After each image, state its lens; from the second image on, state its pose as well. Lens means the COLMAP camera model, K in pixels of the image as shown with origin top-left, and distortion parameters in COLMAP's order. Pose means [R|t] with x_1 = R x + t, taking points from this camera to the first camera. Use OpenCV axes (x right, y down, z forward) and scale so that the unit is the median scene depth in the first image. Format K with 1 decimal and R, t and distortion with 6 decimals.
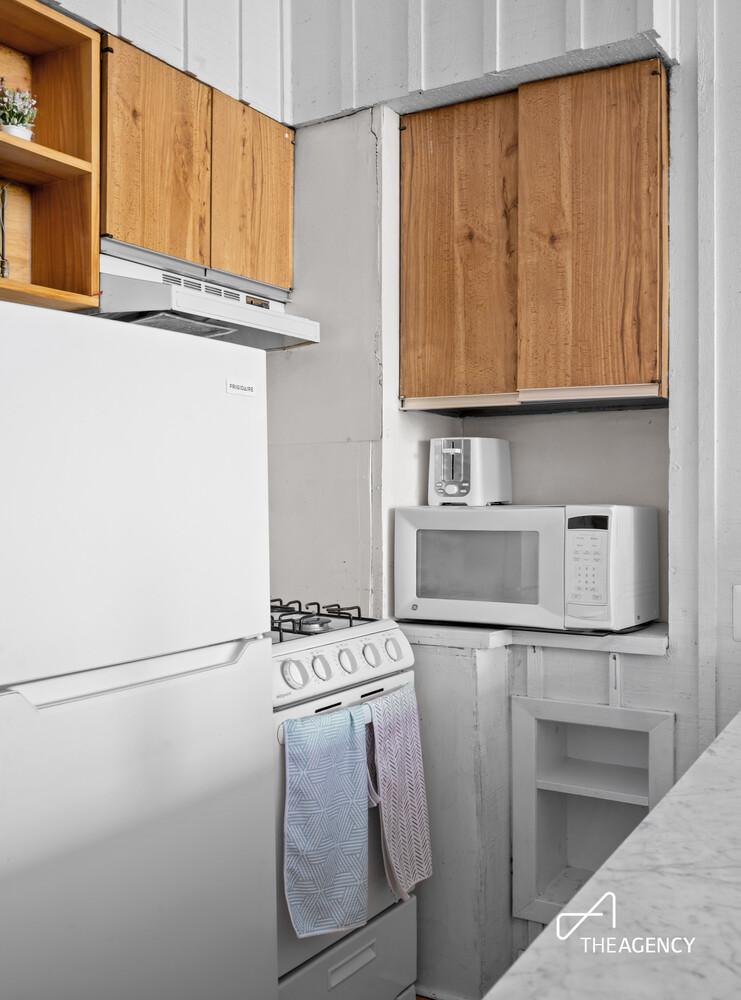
lens RADIAL K [[885.1, 0, 347.9], [0, 885.1, 481.5], [0, 0, 1]] dist [-0.004517, 0.006528]
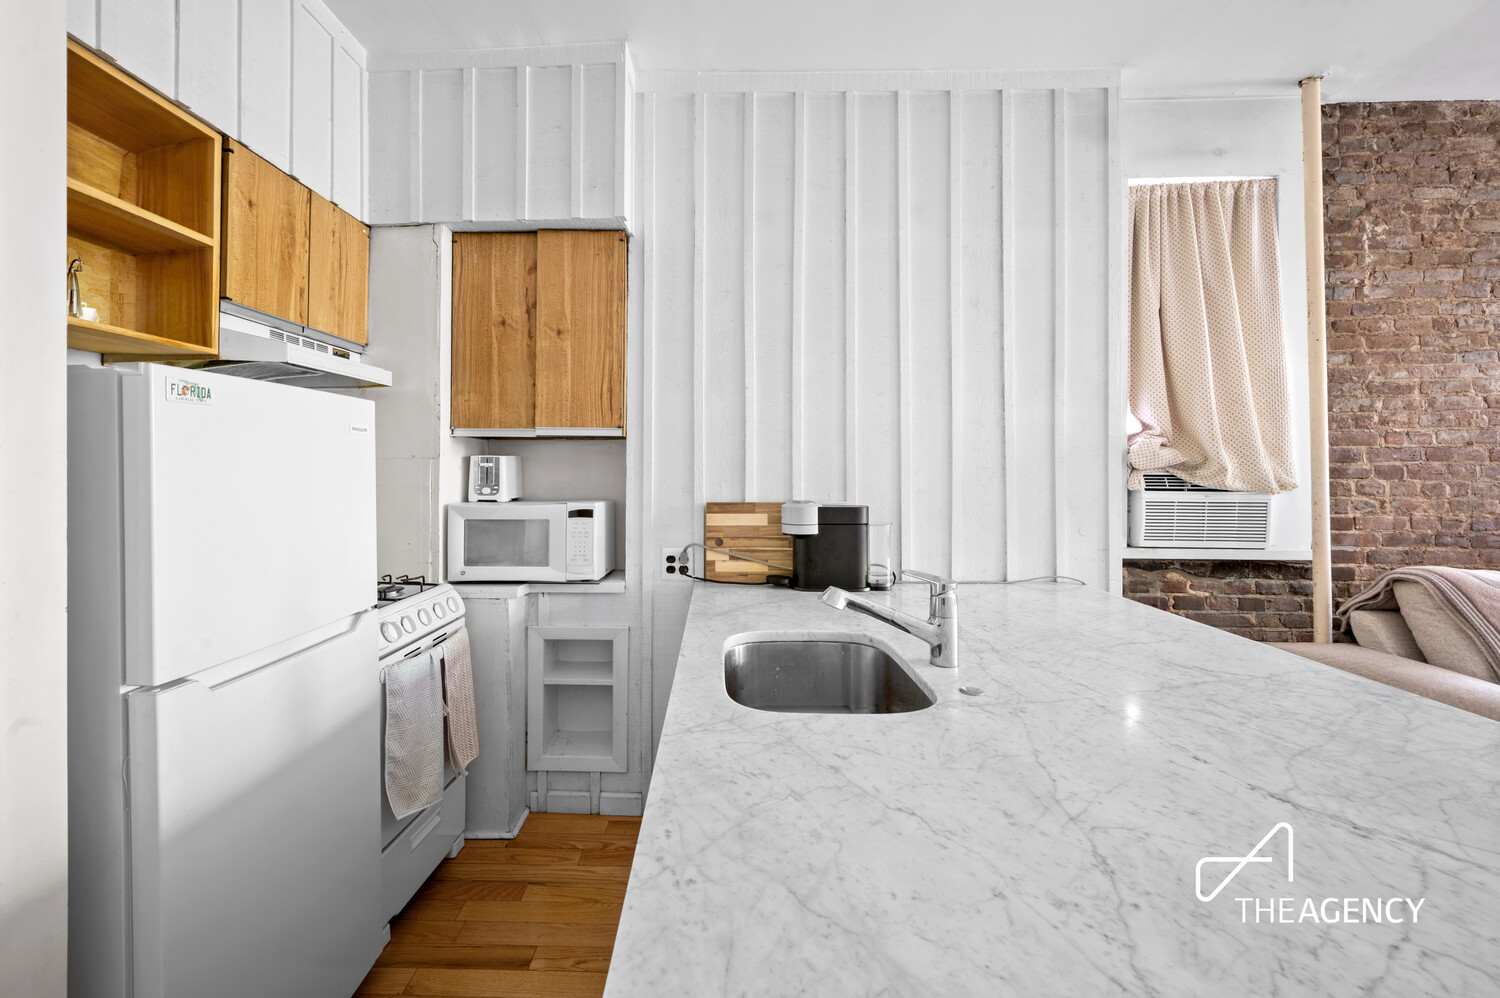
lens RADIAL K [[609.5, 0, 650.3], [0, 609.5, 461.4], [0, 0, 1]] dist [-0.000906, -0.000102]
pose [[0.890747, 0.008614, 0.454418, -0.113506], [-0.008545, 0.999961, -0.002205, -0.044677], [-0.454419, -0.001919, 0.890786, -0.036696]]
